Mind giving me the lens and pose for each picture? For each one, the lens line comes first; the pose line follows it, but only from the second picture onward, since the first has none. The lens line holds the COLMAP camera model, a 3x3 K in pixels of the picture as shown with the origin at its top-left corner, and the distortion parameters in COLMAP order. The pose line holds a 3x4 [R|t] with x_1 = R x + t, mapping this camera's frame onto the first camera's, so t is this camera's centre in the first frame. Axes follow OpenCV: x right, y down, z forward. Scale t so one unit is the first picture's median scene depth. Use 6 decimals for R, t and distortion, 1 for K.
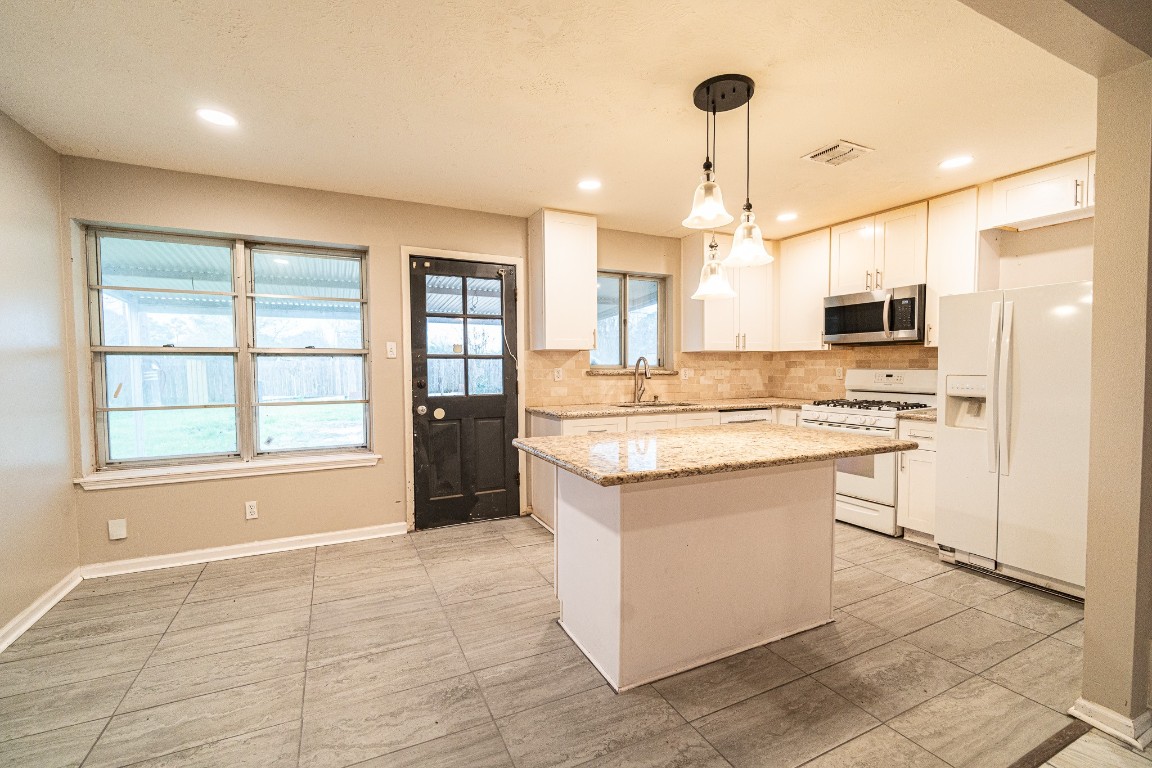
lens RADIAL K [[490.1, 0, 573.6], [0, 490.1, 387.6], [0, 0, 1]] dist [0.000405, -0.001190]
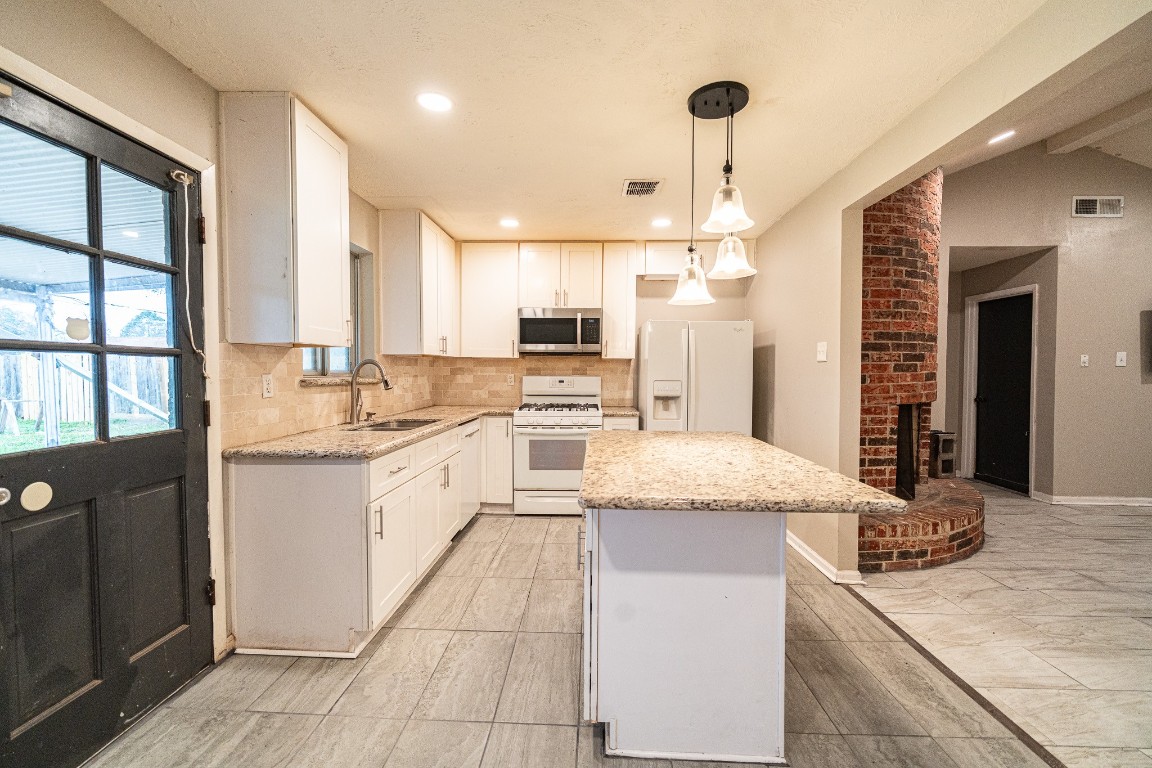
lens RADIAL K [[490.1, 0, 570.8], [0, 490.1, 384.2], [0, 0, 1]] dist [0.000405, -0.001190]
pose [[0.476491, -0.017030, 0.879015, -0.419791], [0.032364, 0.999475, 0.001820, -0.021306], [-0.878584, 0.027581, 0.476791, 0.467271]]
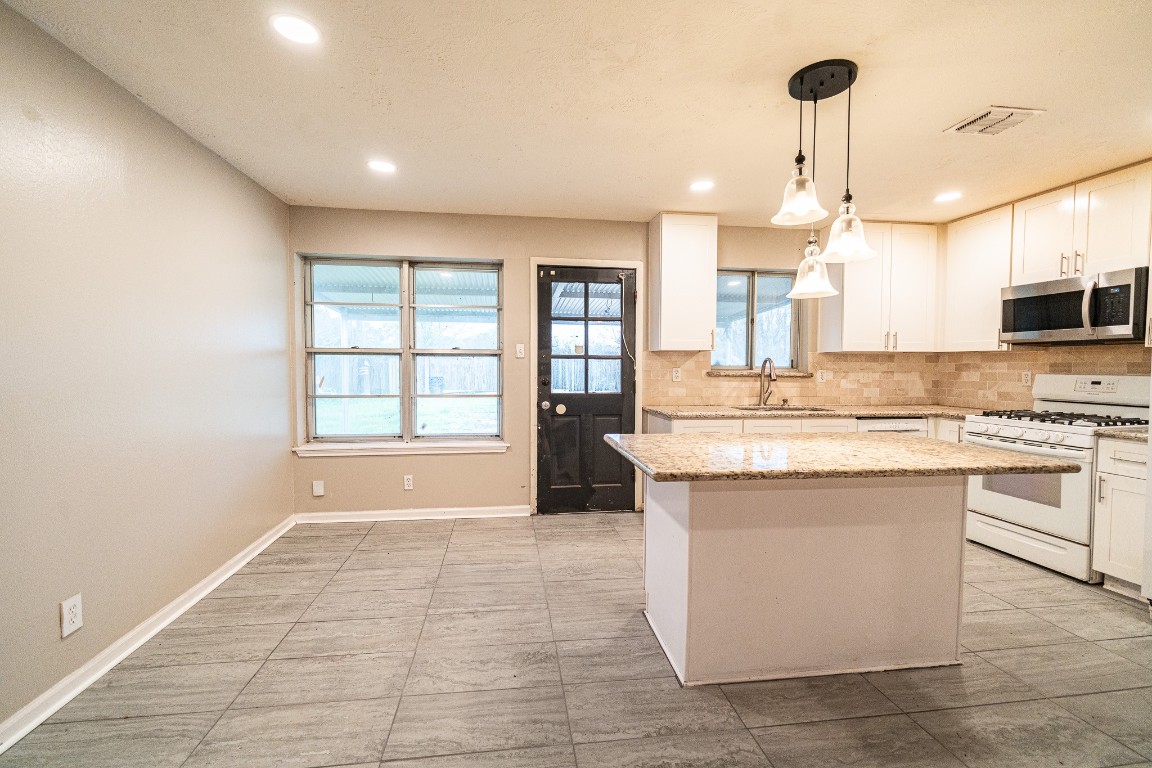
lens RADIAL K [[490.1, 0, 573.5], [0, 490.1, 385.5], [0, 0, 1]] dist [0.000405, -0.001190]
pose [[0.950628, 0.022371, -0.309525, 0.090378], [-0.023365, 0.999727, 0.000498, -0.000464], [0.309451, 0.006759, 0.950891, -0.025533]]
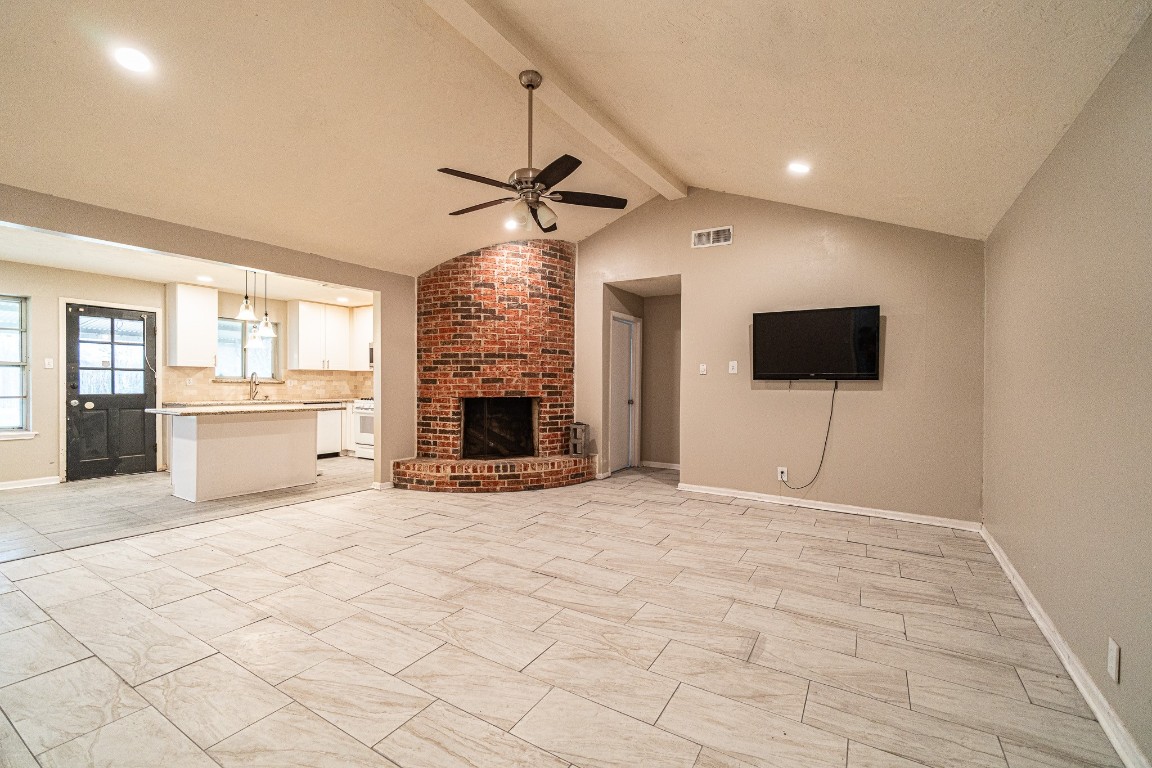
lens RADIAL K [[490.1, 0, 570.9], [0, 490.1, 387.9], [0, 0, 1]] dist [0.000405, -0.001190]
pose [[0.849739, 0.008184, 0.527141, 0.208775], [0.009250, 0.999494, -0.030429, 0.061260], [-0.527123, 0.030733, 0.849233, -1.150294]]
